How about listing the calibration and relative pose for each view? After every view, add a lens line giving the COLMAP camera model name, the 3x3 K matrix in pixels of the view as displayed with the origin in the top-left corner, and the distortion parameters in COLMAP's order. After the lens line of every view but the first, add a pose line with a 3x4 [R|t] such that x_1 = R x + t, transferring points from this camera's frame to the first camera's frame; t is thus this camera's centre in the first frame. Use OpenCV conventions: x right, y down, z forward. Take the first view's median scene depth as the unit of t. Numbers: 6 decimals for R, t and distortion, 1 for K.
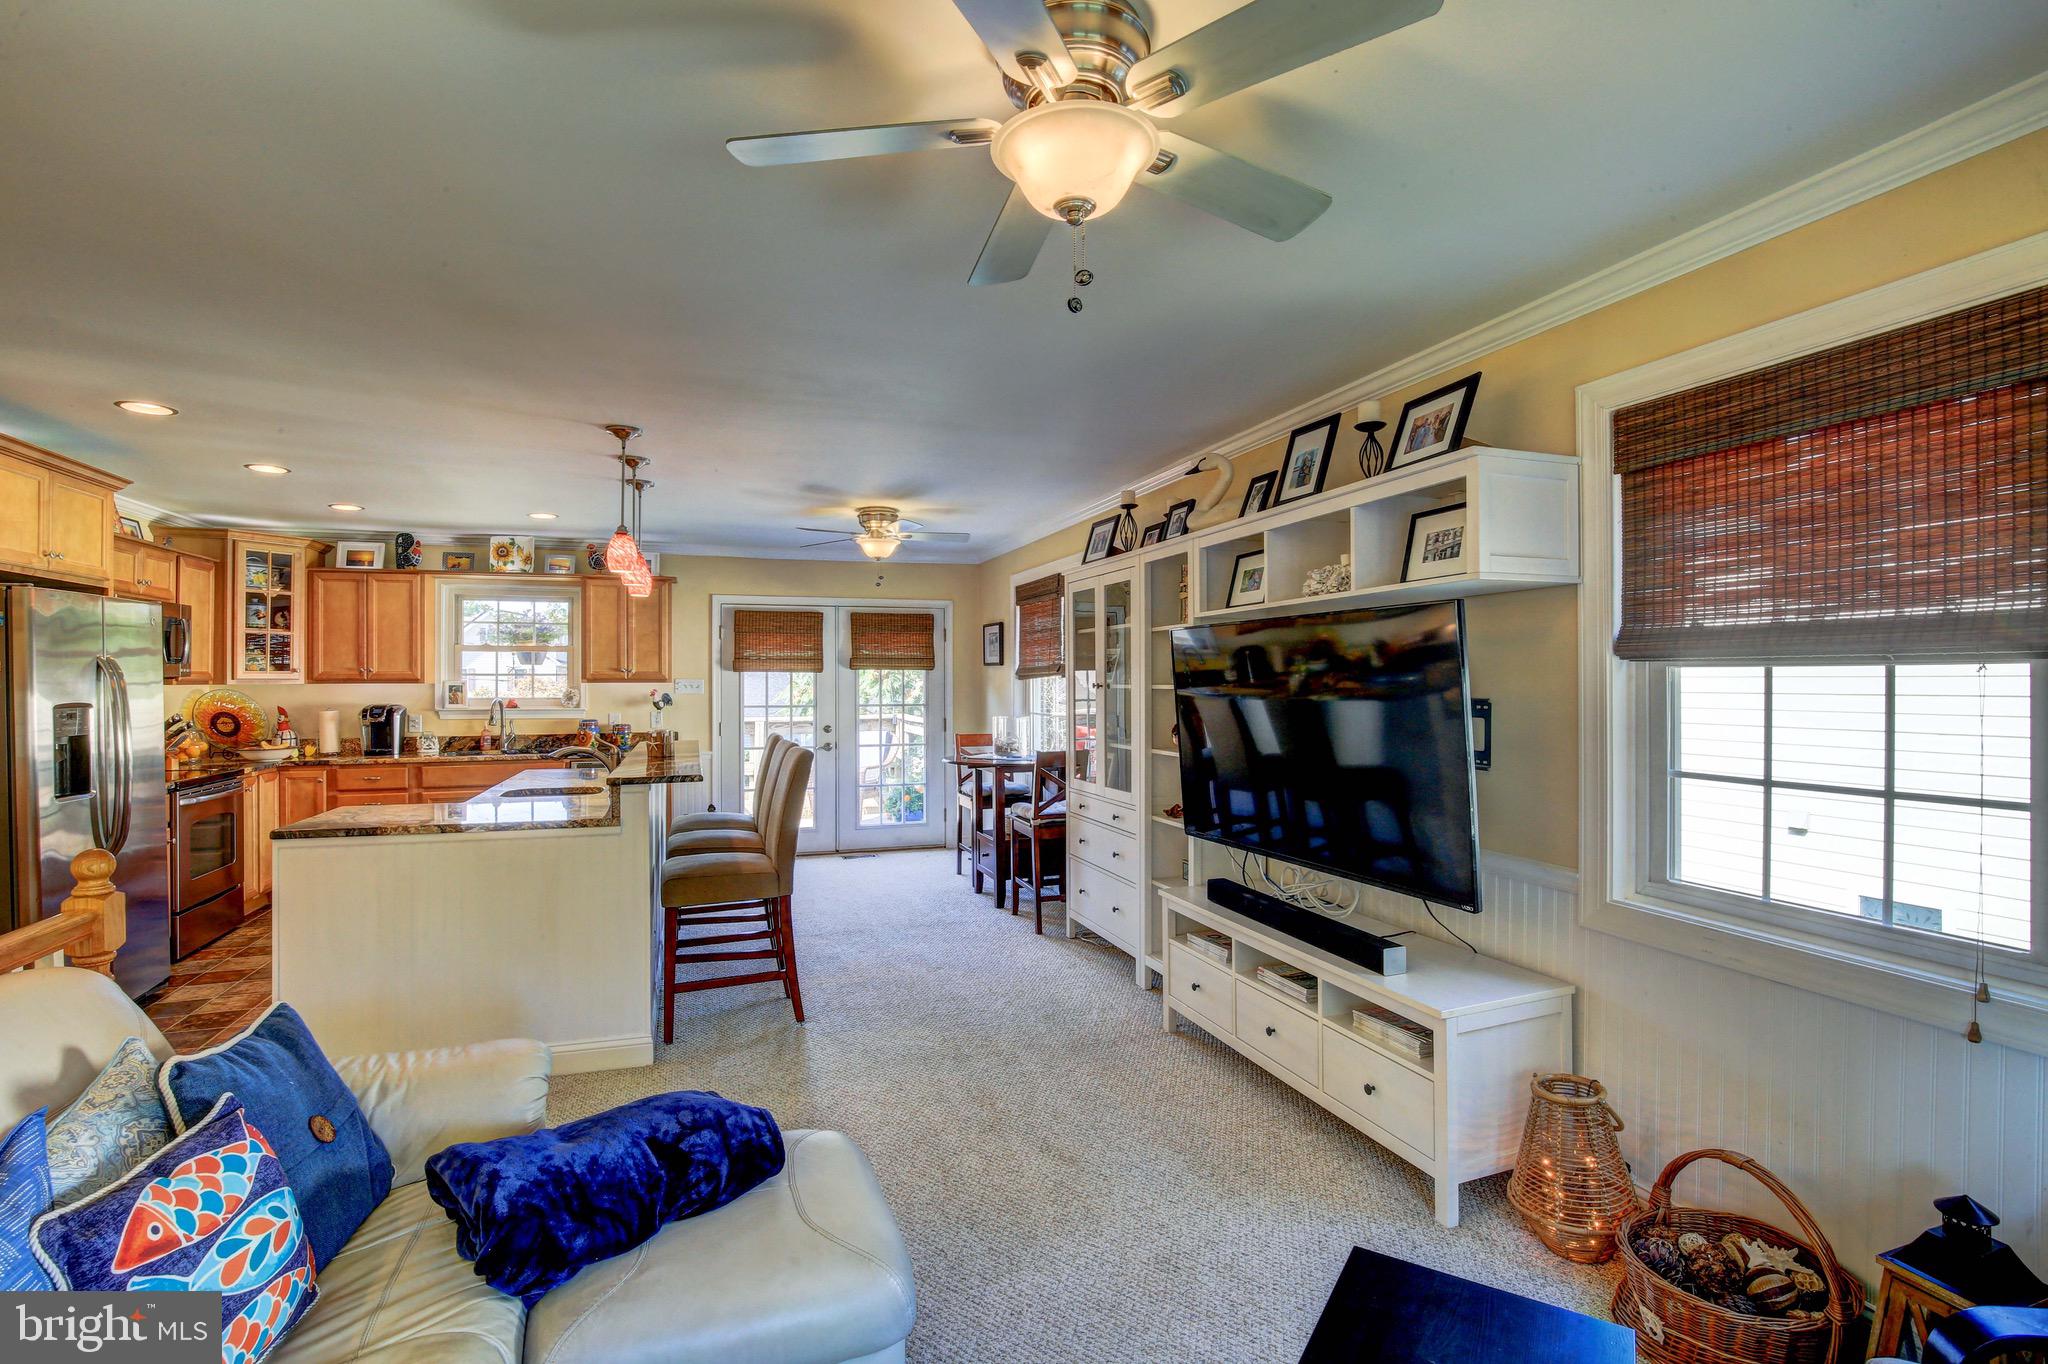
lens RADIAL K [[941.4, 0, 1014.6], [0, 941.4, 676.5], [0, 0, 1]] dist [-0.042544, 0.011189]
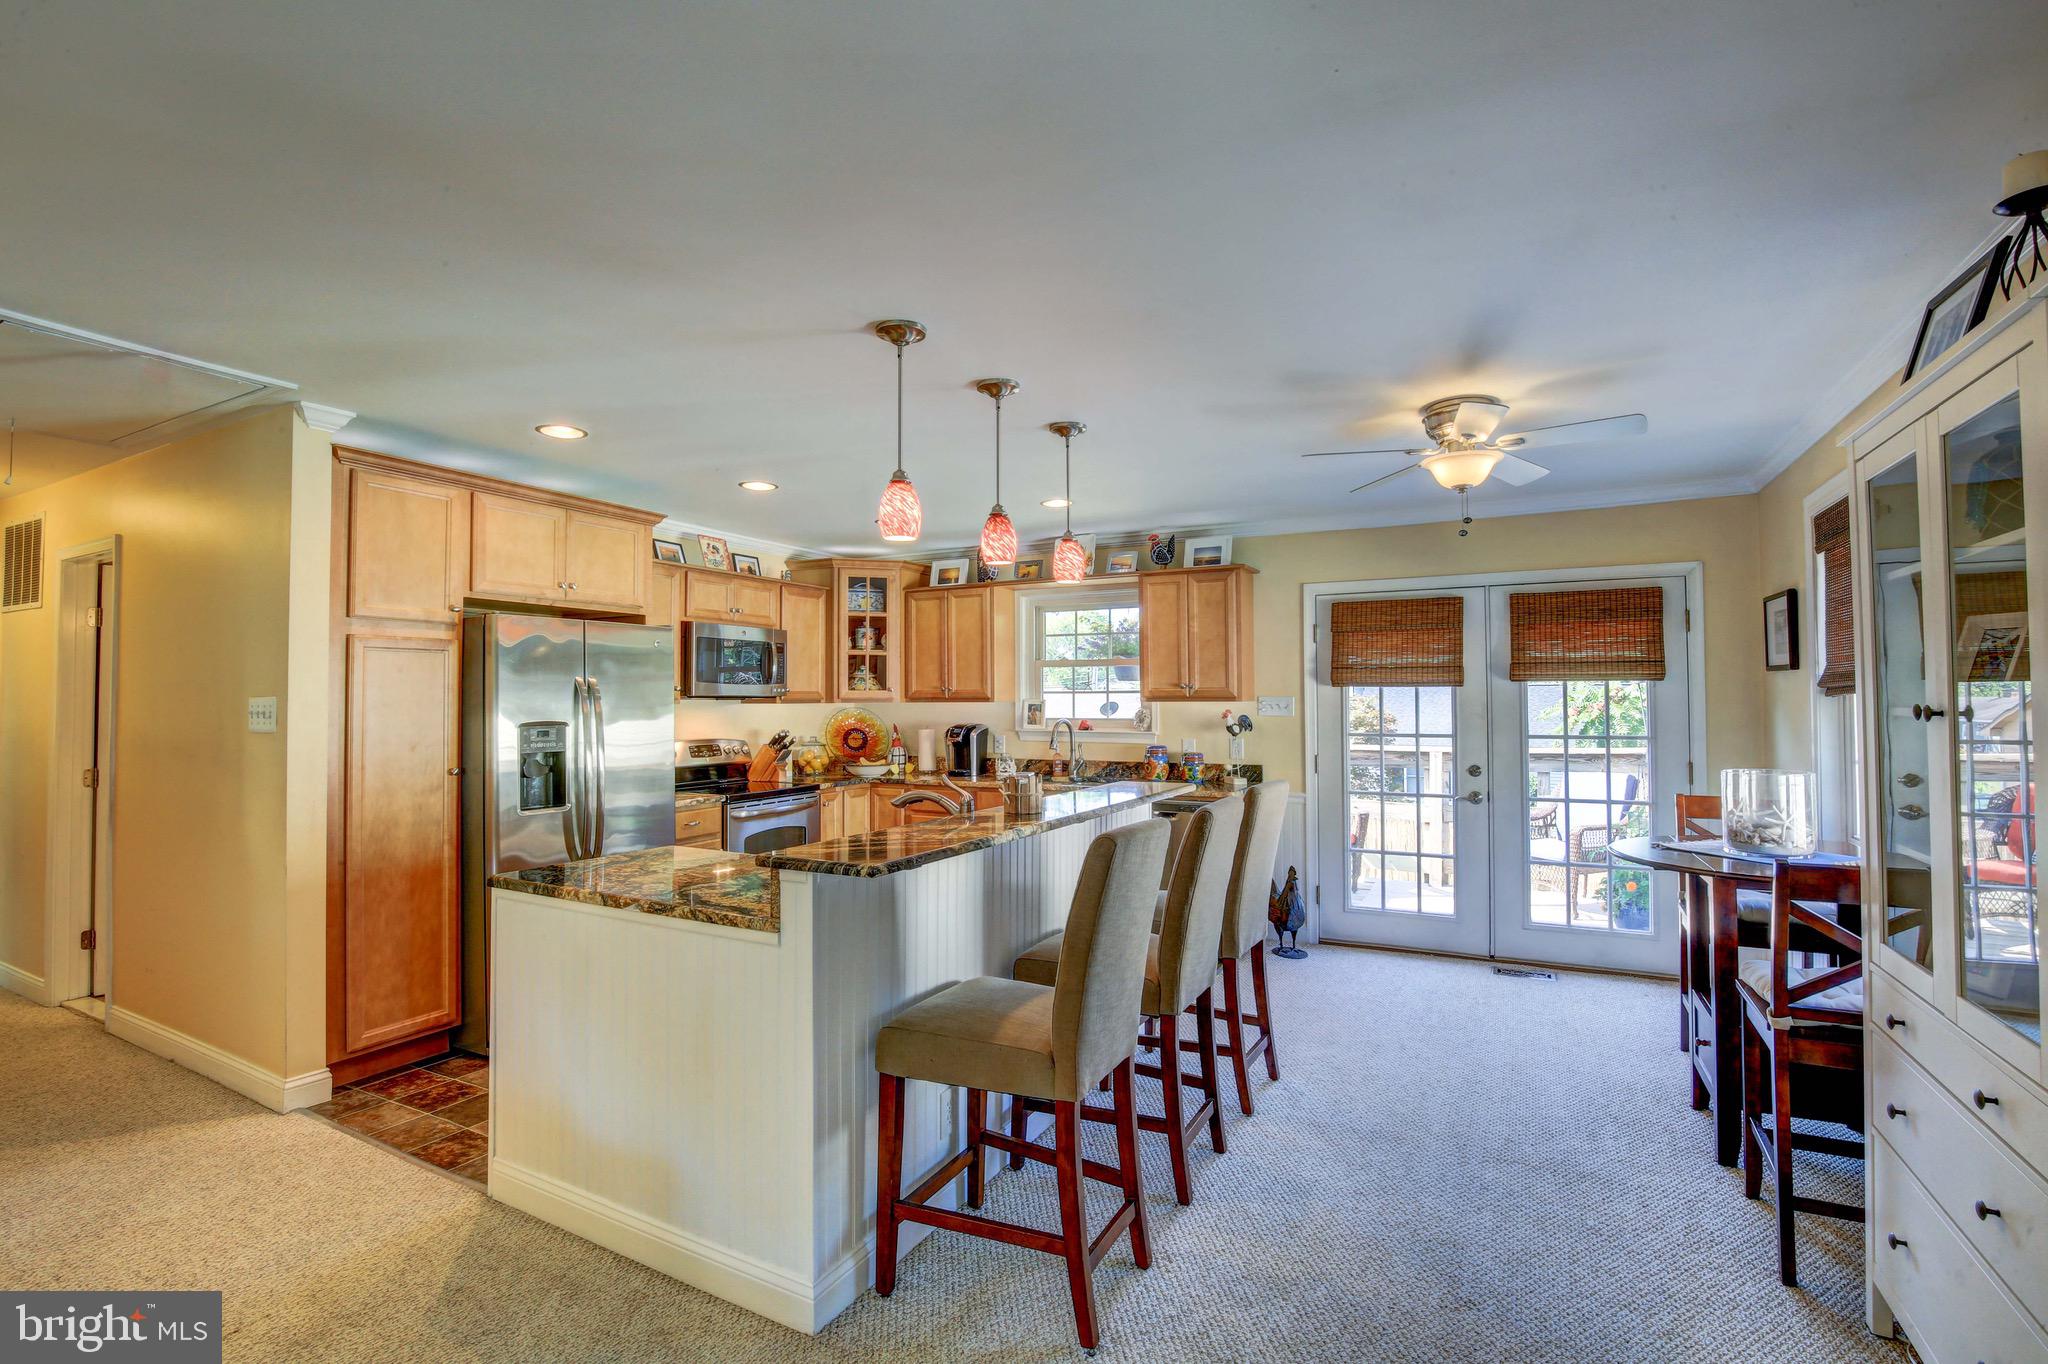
lens RADIAL K [[941.4, 0, 1014.6], [0, 941.4, 676.5], [0, 0, 1]] dist [-0.042544, 0.011189]
pose [[0.676527, -0.018249, -0.736191, 0.078598], [0.004751, 0.999780, -0.020418, 0.001000], [0.736402, 0.010315, 0.676465, 0.358723]]
